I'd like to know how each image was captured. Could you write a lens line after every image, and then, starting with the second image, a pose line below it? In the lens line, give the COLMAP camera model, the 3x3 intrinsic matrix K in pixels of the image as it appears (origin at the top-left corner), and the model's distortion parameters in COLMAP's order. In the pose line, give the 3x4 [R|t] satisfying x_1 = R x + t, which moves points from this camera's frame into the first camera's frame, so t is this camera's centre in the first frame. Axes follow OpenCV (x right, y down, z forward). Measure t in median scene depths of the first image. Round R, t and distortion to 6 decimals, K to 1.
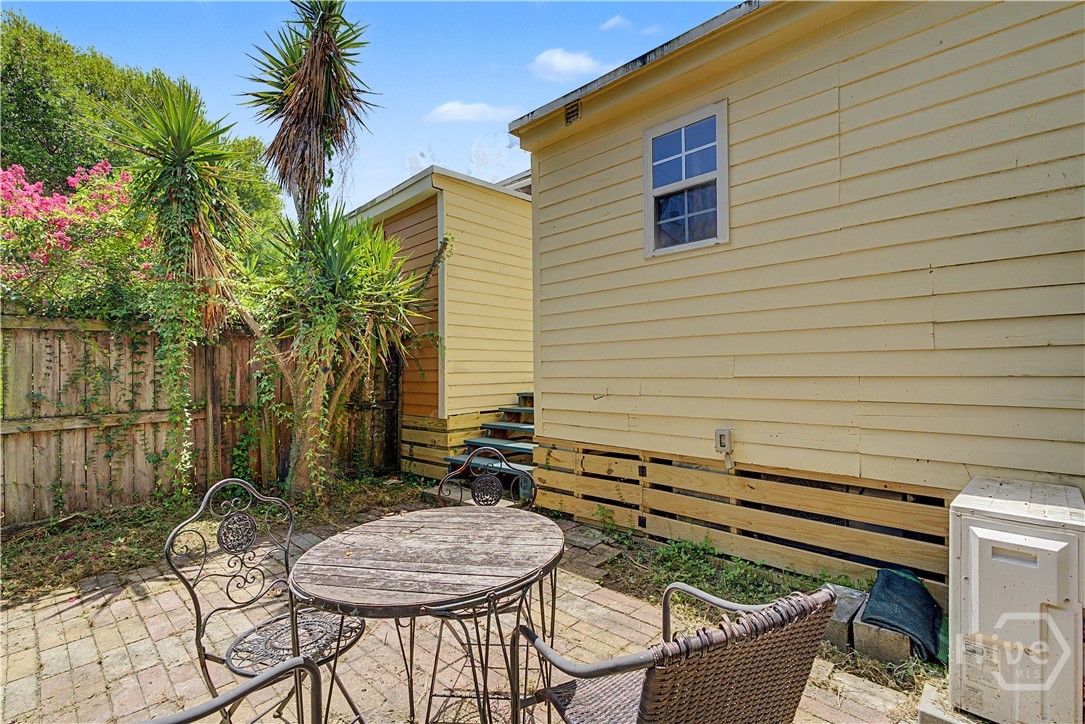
lens RADIAL K [[488.7, 0, 535.8], [0, 488.7, 364.7], [0, 0, 1]] dist [-0.005092, 0.000406]
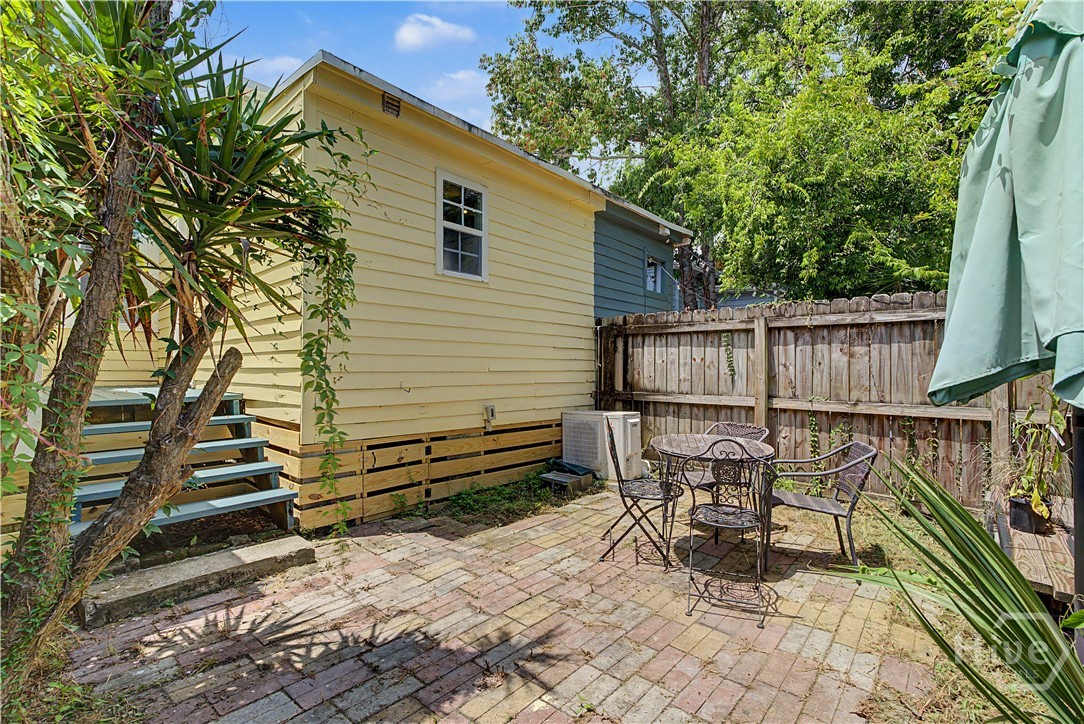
lens RADIAL K [[488.2, 0, 535.4], [0, 488.2, 364.7], [0, 0, 1]] dist [-0.005092, 0.000406]
pose [[-0.029702, 0.013360, 0.999470, -1.013040], [-0.020669, 0.999689, -0.013977, 0.020688], [-0.999345, -0.021073, -0.029417, 0.801054]]
